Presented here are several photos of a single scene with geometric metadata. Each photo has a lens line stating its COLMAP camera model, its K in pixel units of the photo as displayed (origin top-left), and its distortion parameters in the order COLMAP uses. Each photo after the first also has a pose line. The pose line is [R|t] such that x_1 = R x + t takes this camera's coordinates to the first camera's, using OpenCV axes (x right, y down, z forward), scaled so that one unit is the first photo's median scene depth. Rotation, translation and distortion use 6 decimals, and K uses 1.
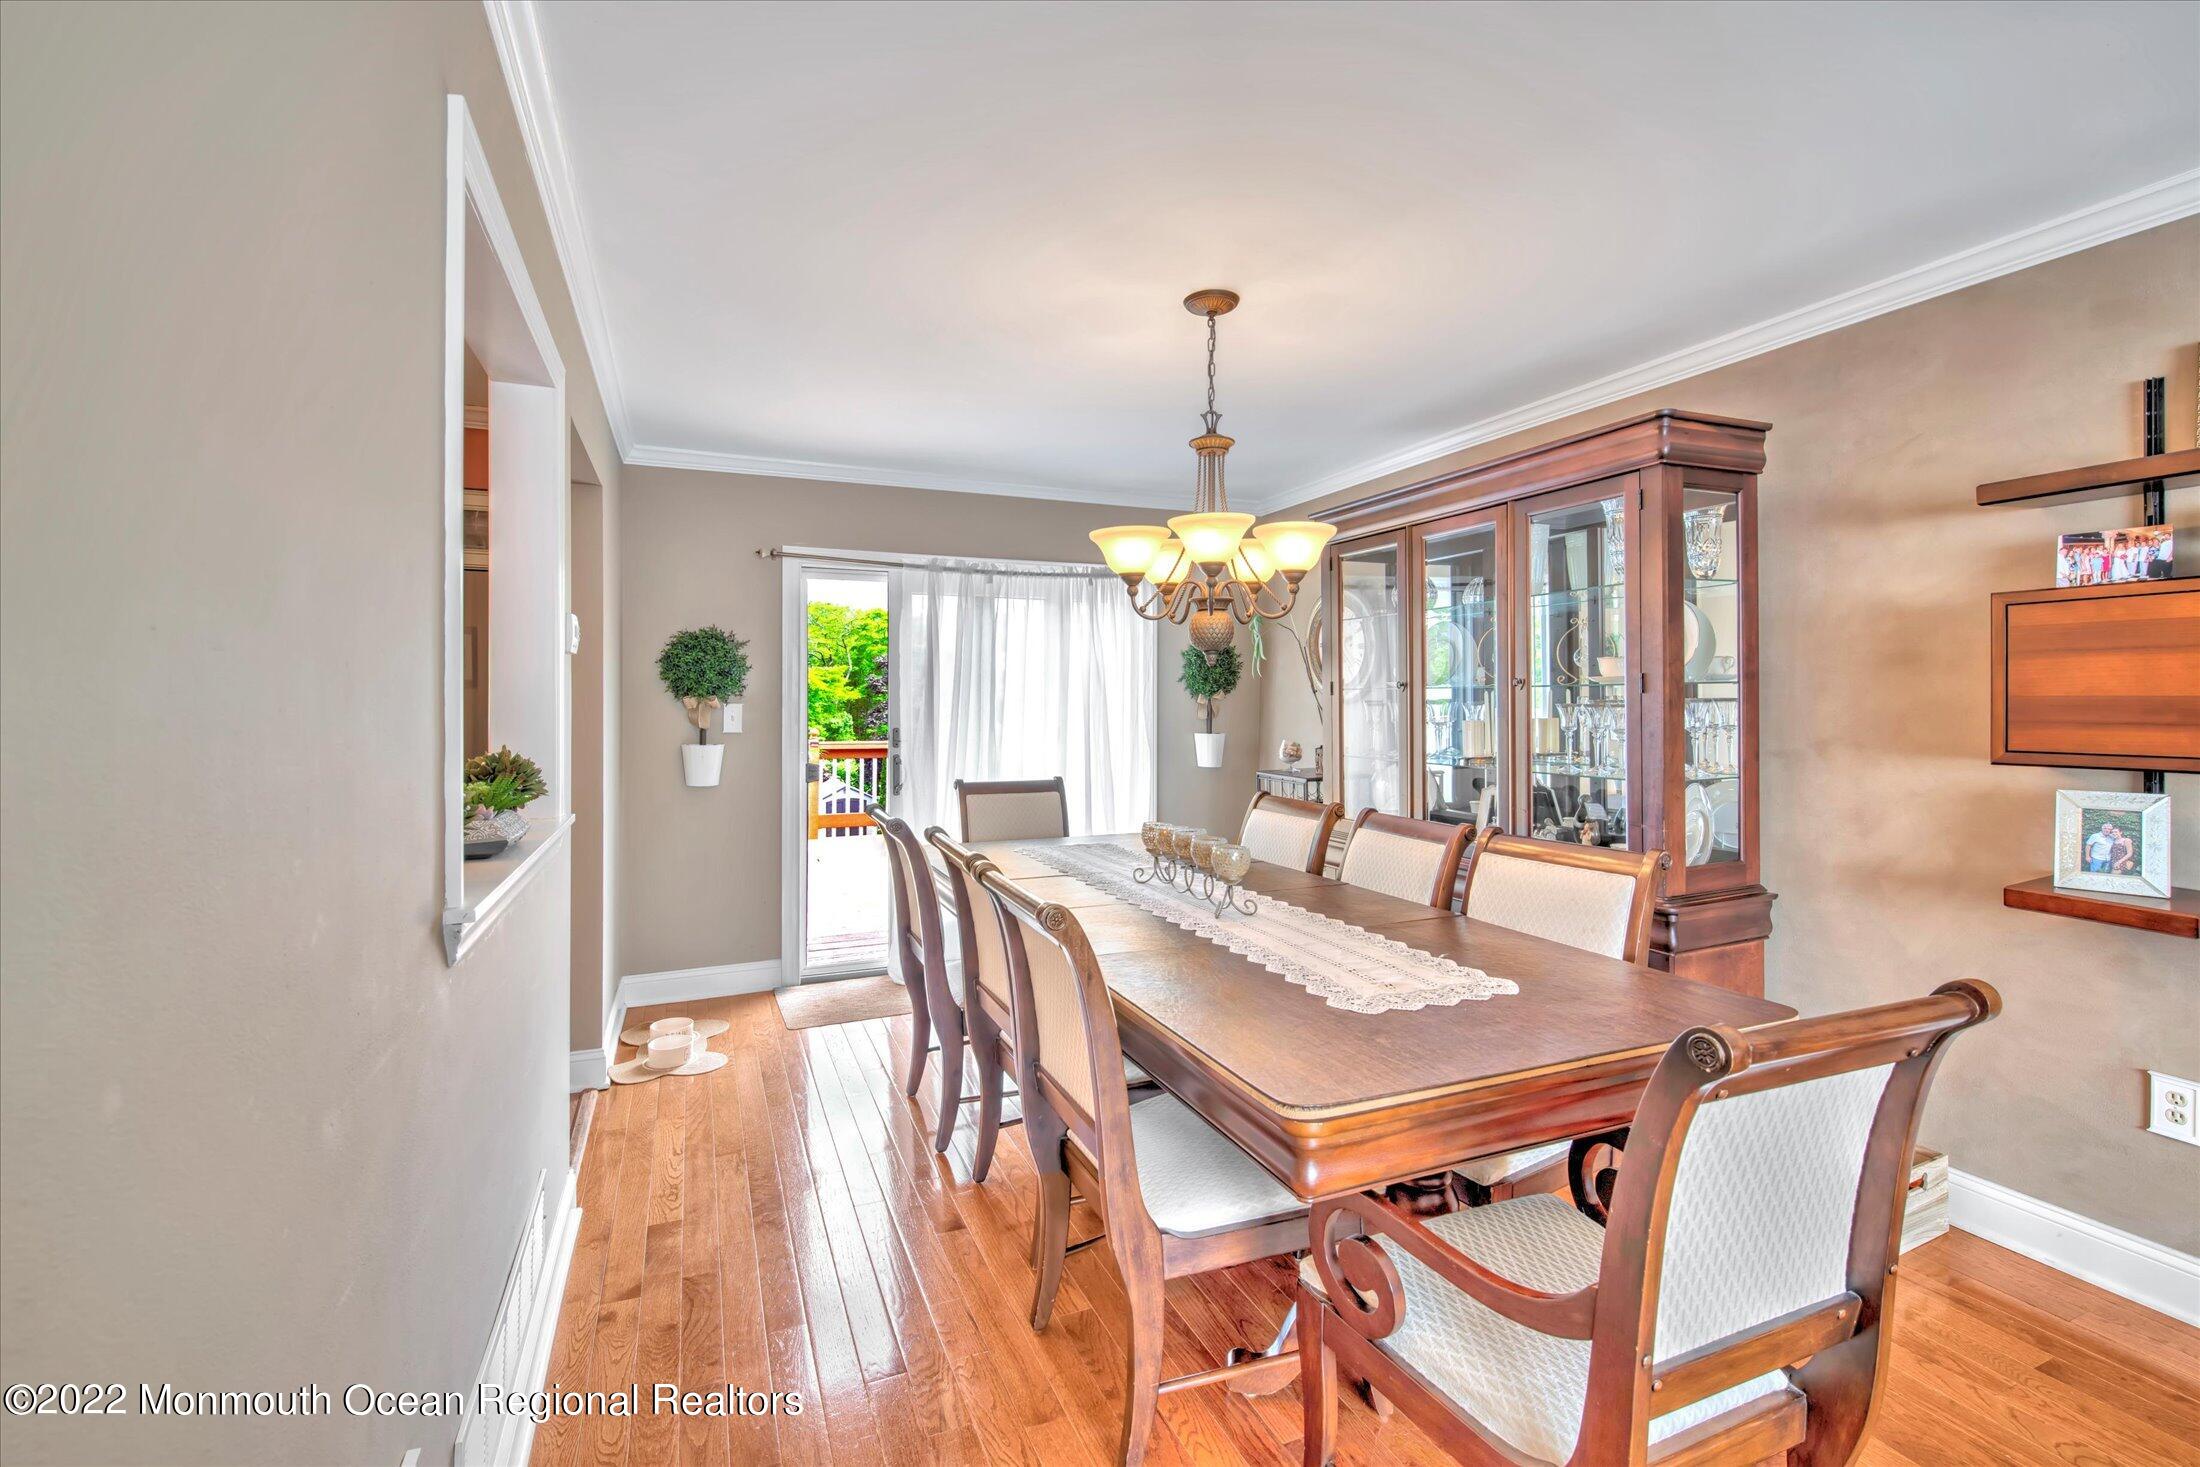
lens RADIAL K [[956.3, 0, 1088.2], [0, 956.3, 713.7], [0, 0, 1]] dist [-0.004497, -0.010425]
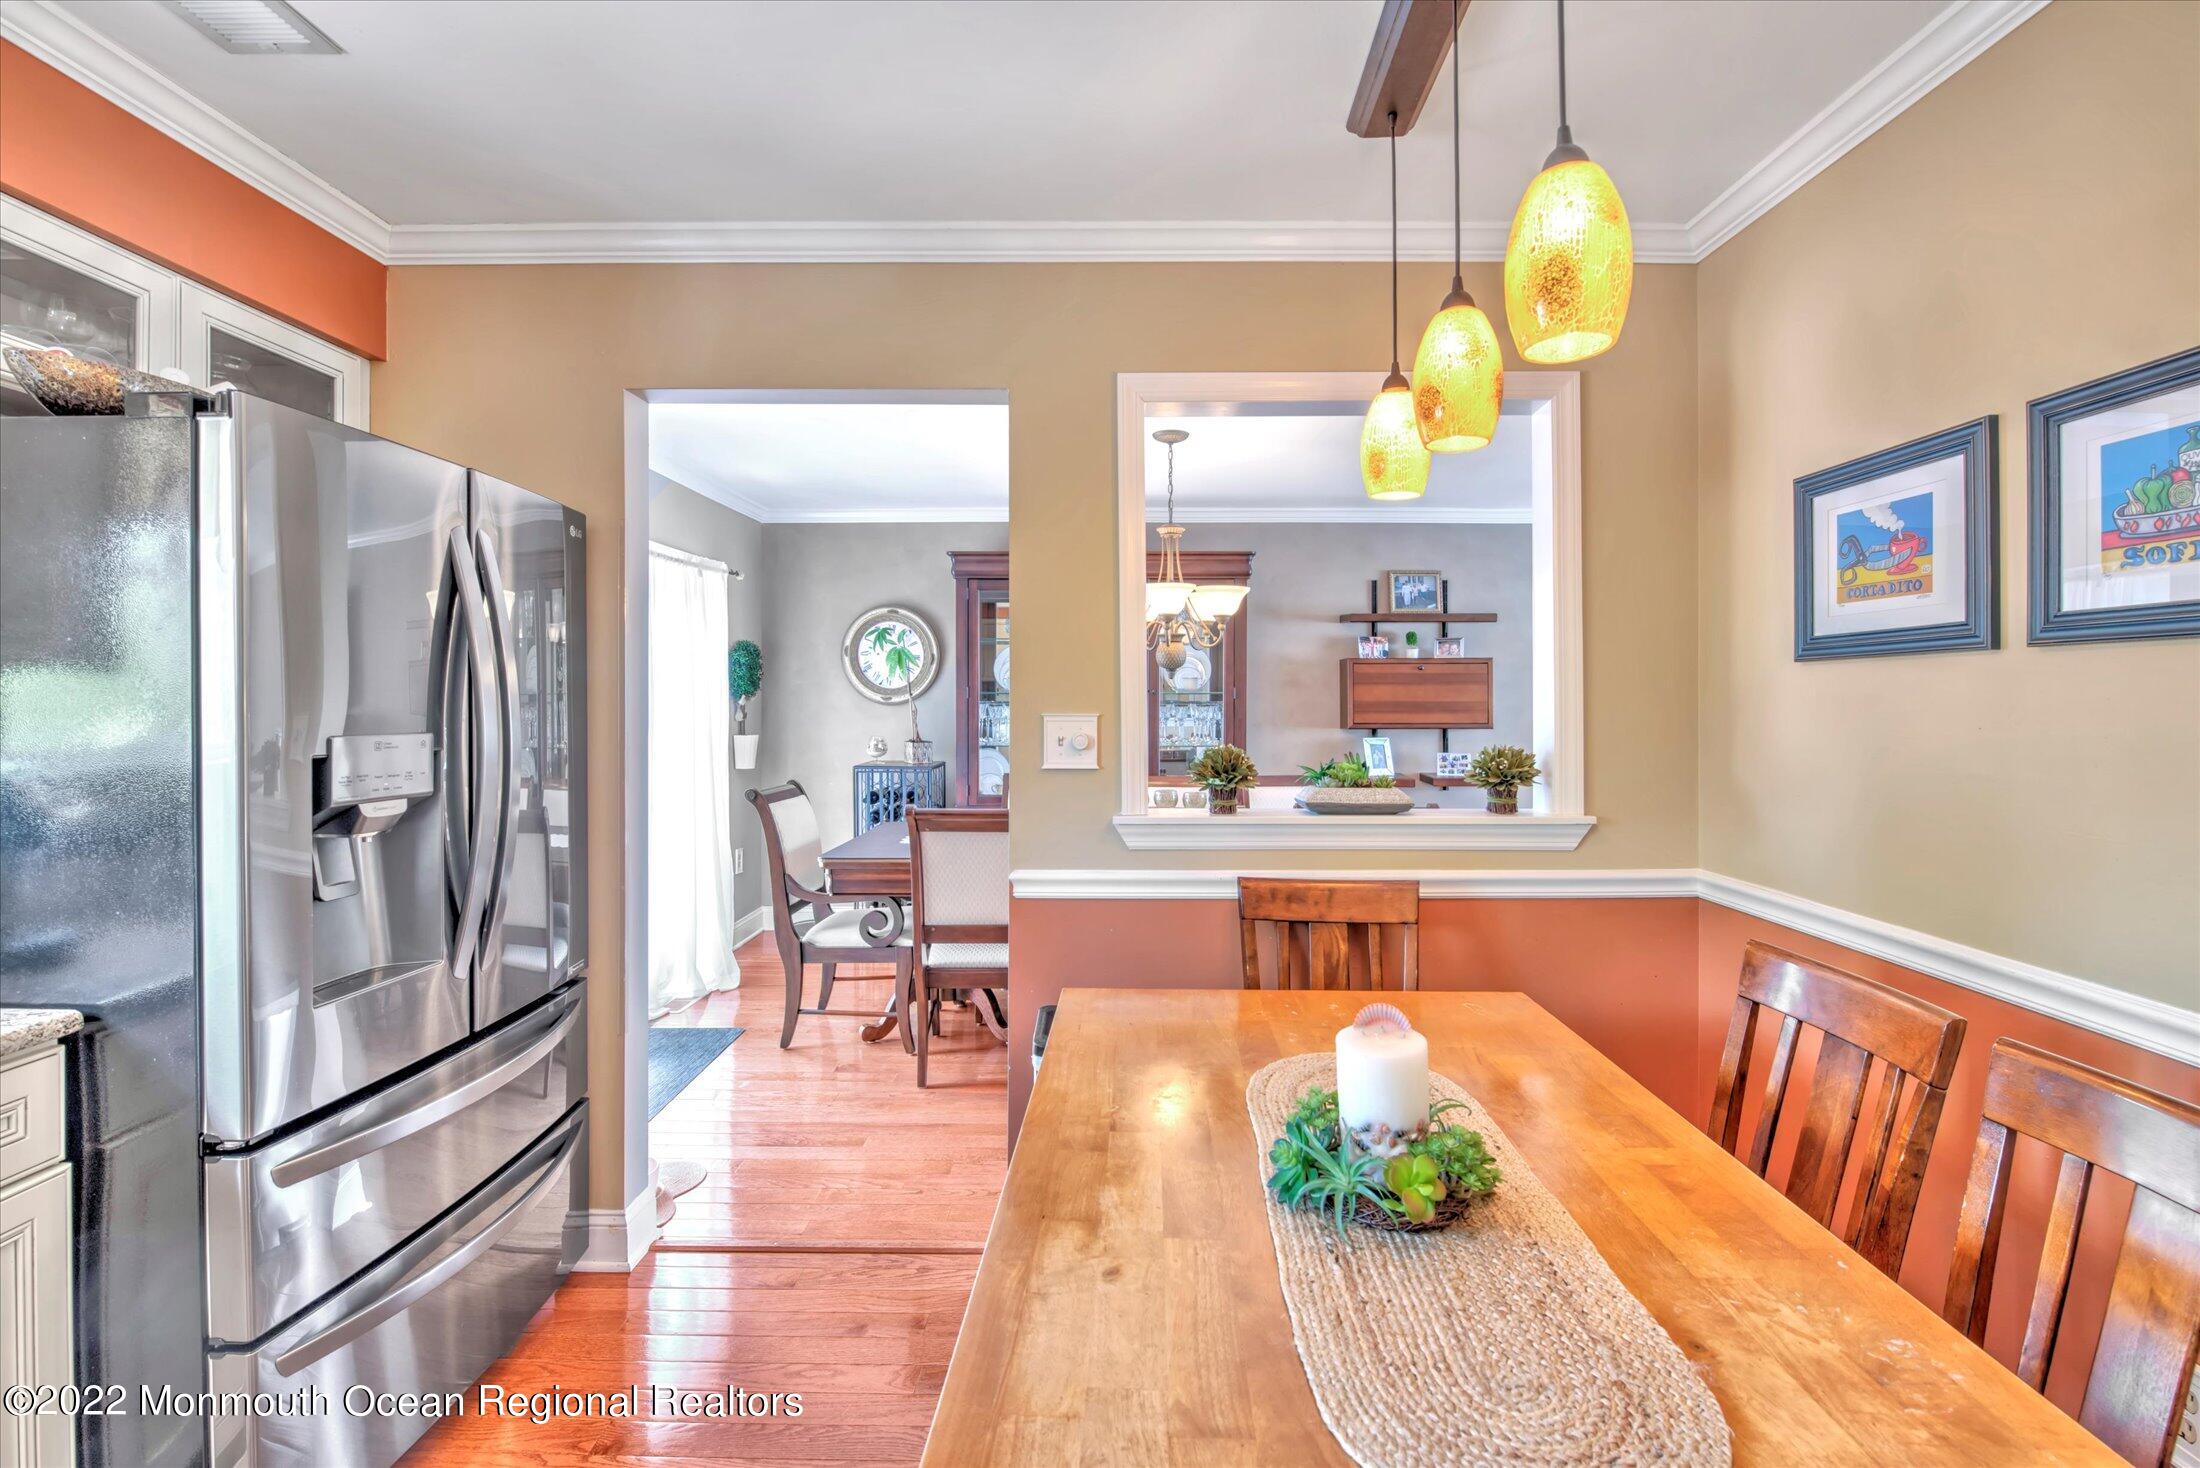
lens RADIAL K [[959.7, 0, 1102.0], [0, 959.7, 713.2], [0, 0, 1]] dist [0.001824, -0.005607]
pose [[0.387060, -0.010113, 0.921999, -1.306999], [0.010603, 0.999923, 0.006517, -0.008865], [-0.921994, 0.007253, 0.387137, 0.518918]]
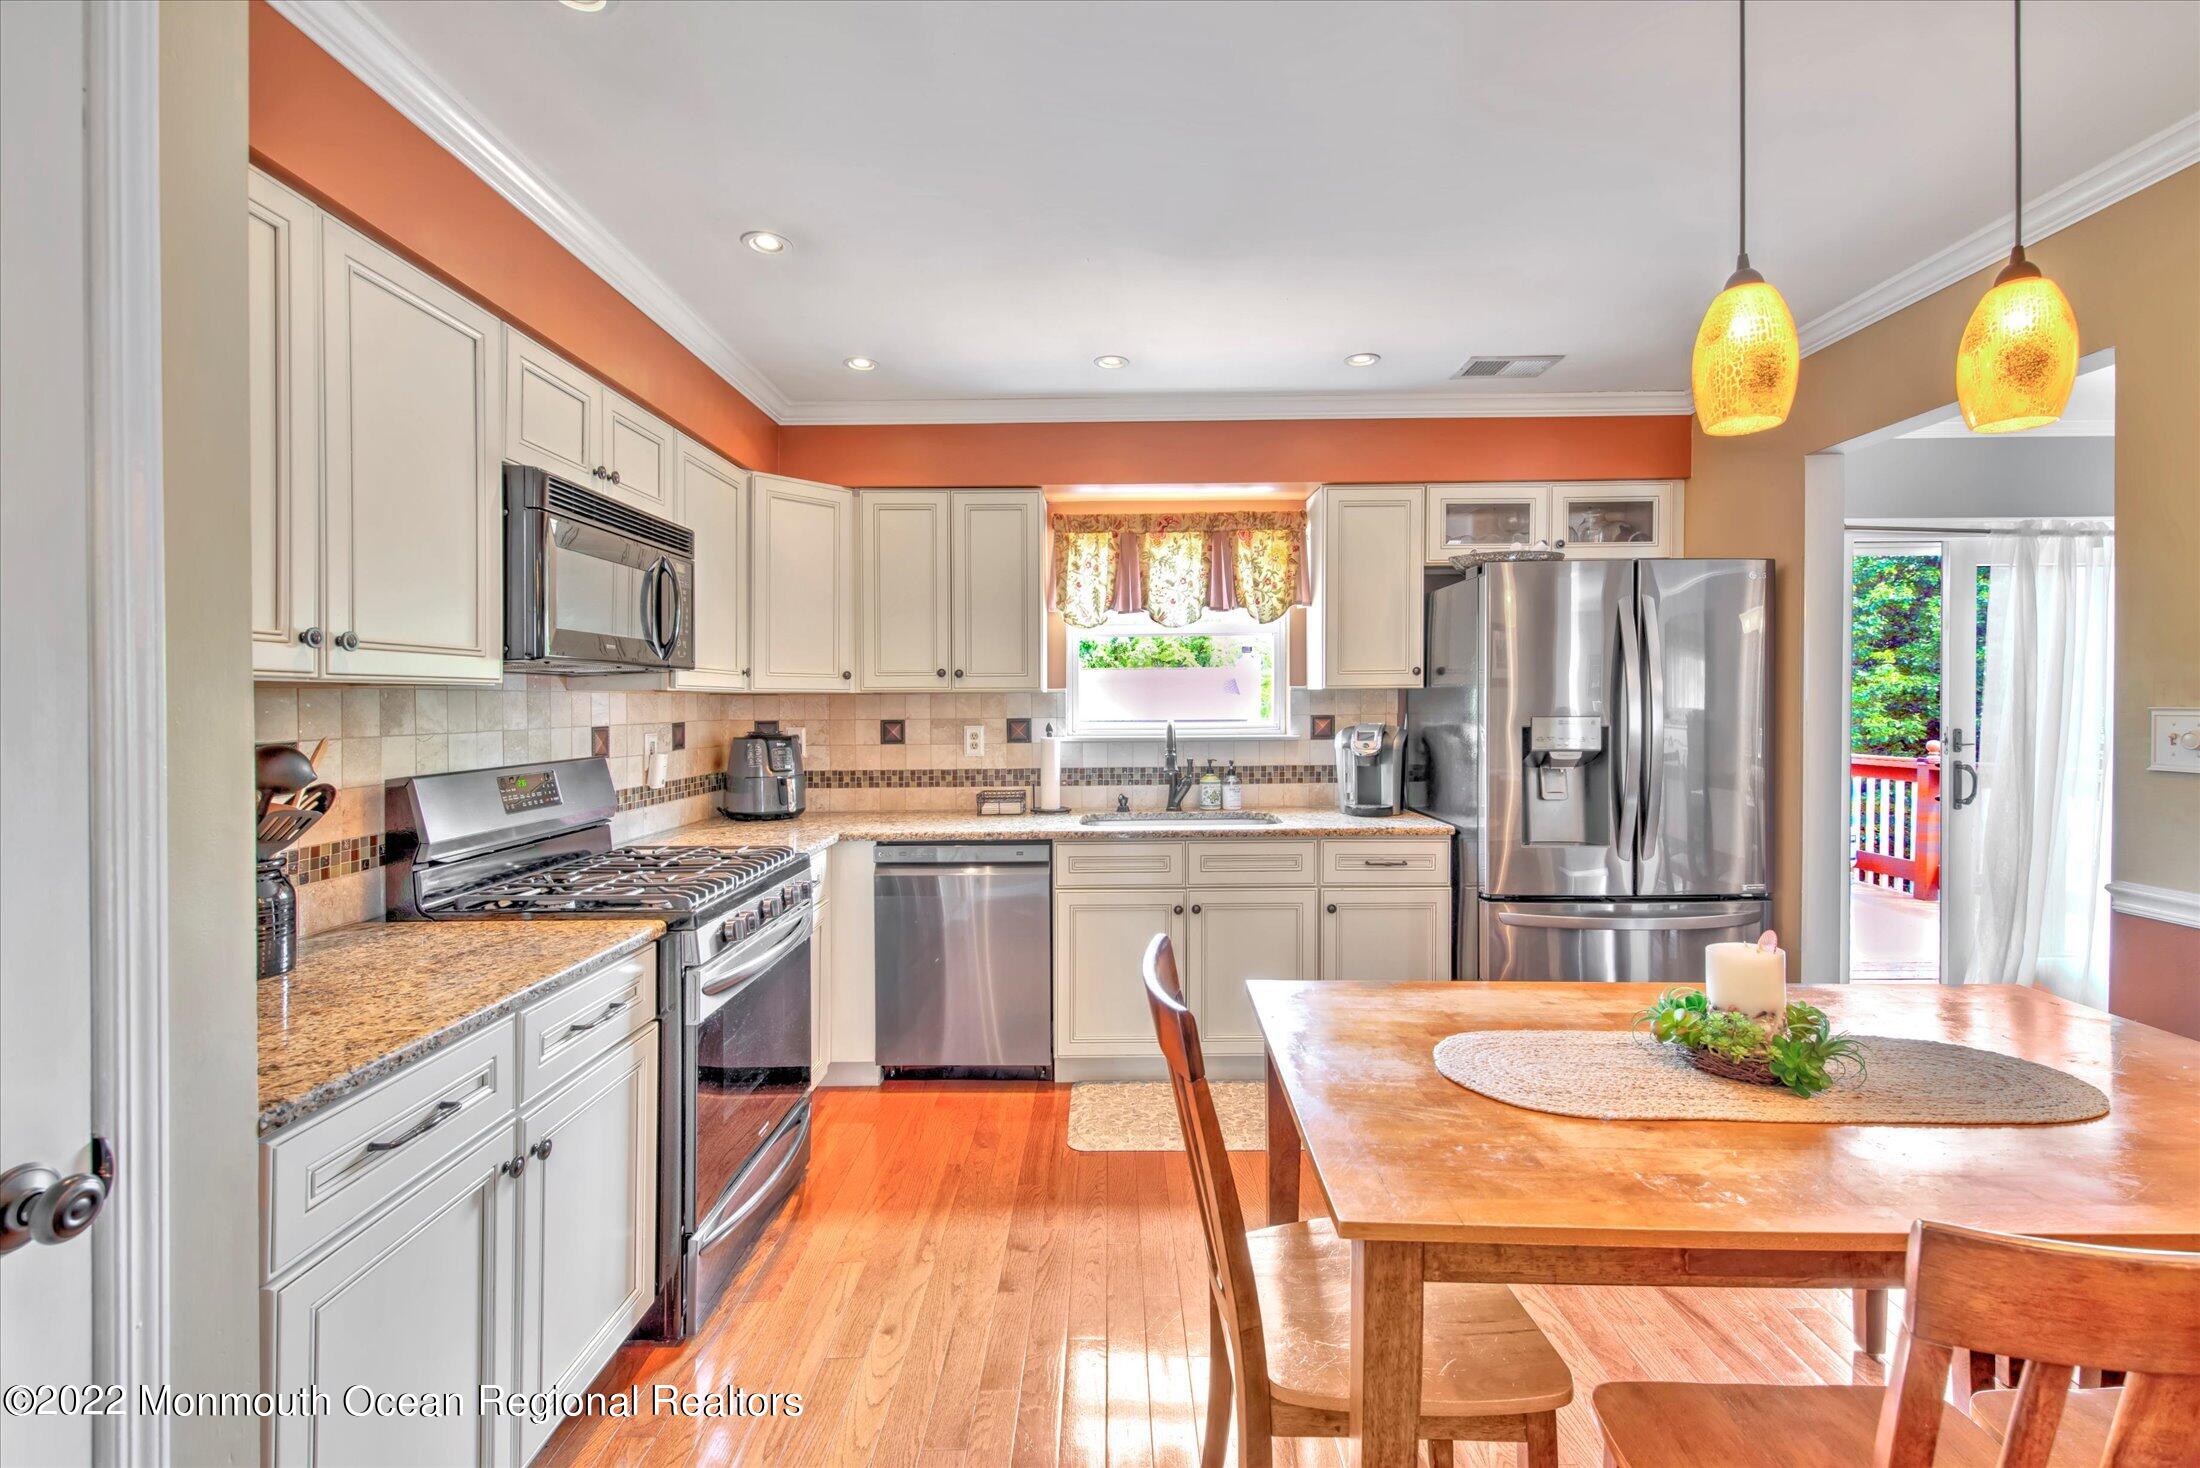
lens RADIAL K [[959.7, 0, 1102.0], [0, 959.7, 713.2], [0, 0, 1]] dist [0.001824, -0.005607]
pose [[0.921125, -0.005722, -0.389226, -0.997245], [0.004606, 0.999982, -0.003799, 0.001246], [0.389241, 0.001707, 0.921135, -0.093480]]
